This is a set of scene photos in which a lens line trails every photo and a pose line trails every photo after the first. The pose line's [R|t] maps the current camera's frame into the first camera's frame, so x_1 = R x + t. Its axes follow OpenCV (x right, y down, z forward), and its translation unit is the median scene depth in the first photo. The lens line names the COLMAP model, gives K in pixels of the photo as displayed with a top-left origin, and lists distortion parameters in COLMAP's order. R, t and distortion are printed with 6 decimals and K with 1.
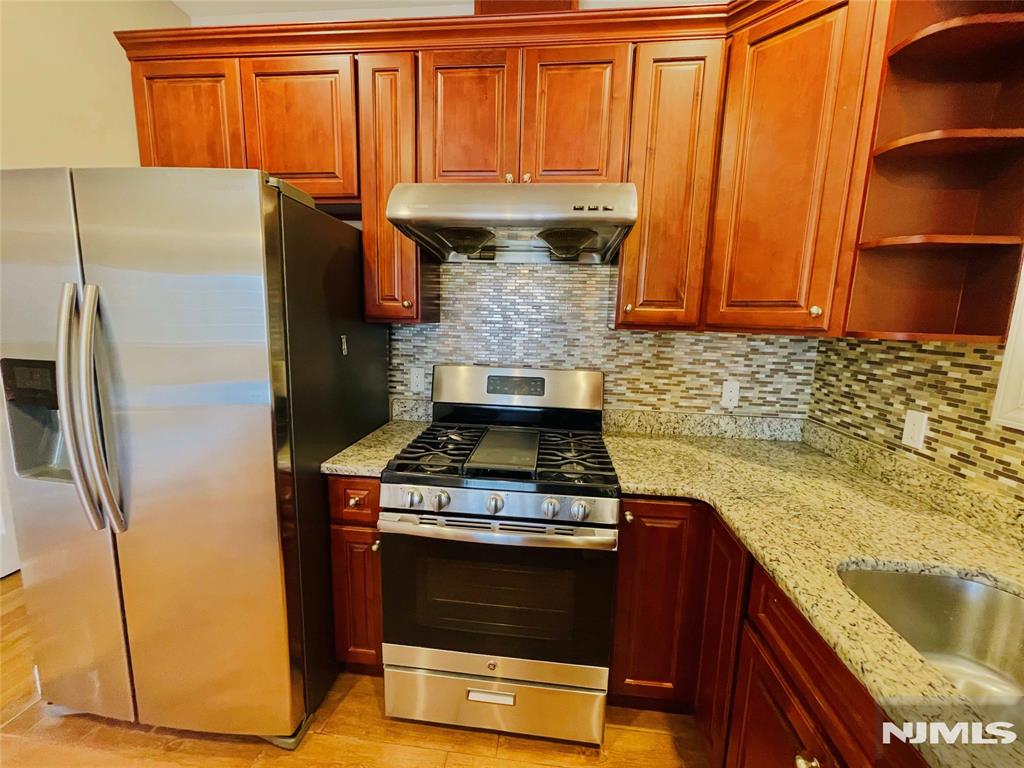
lens RADIAL K [[414.0, 0, 511.1], [0, 414.0, 379.9], [0, 0, 1]] dist [-0.000805, -0.000267]
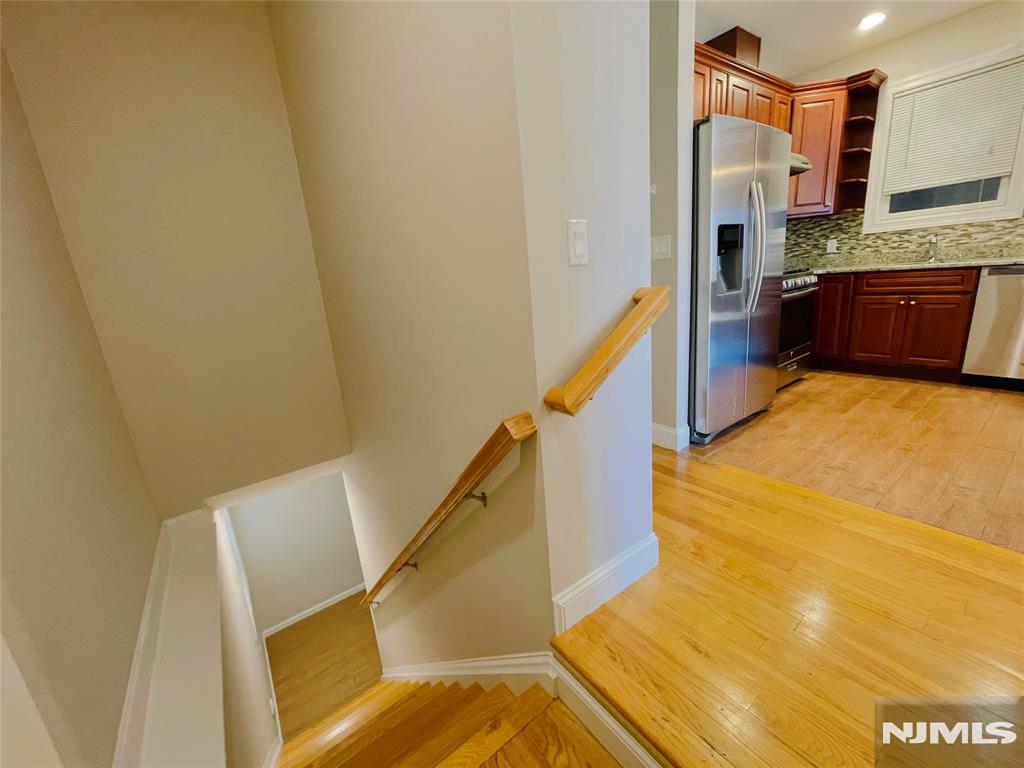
lens RADIAL K [[414.0, 0, 512.6], [0, 414.0, 384.4], [0, 0, 1]] dist [-0.000805, -0.000267]
pose [[0.735669, -0.260477, 0.625254, -2.927540], [0.205880, 0.965417, 0.159950, 0.129896], [-0.645294, 0.011057, 0.763854, 0.180026]]
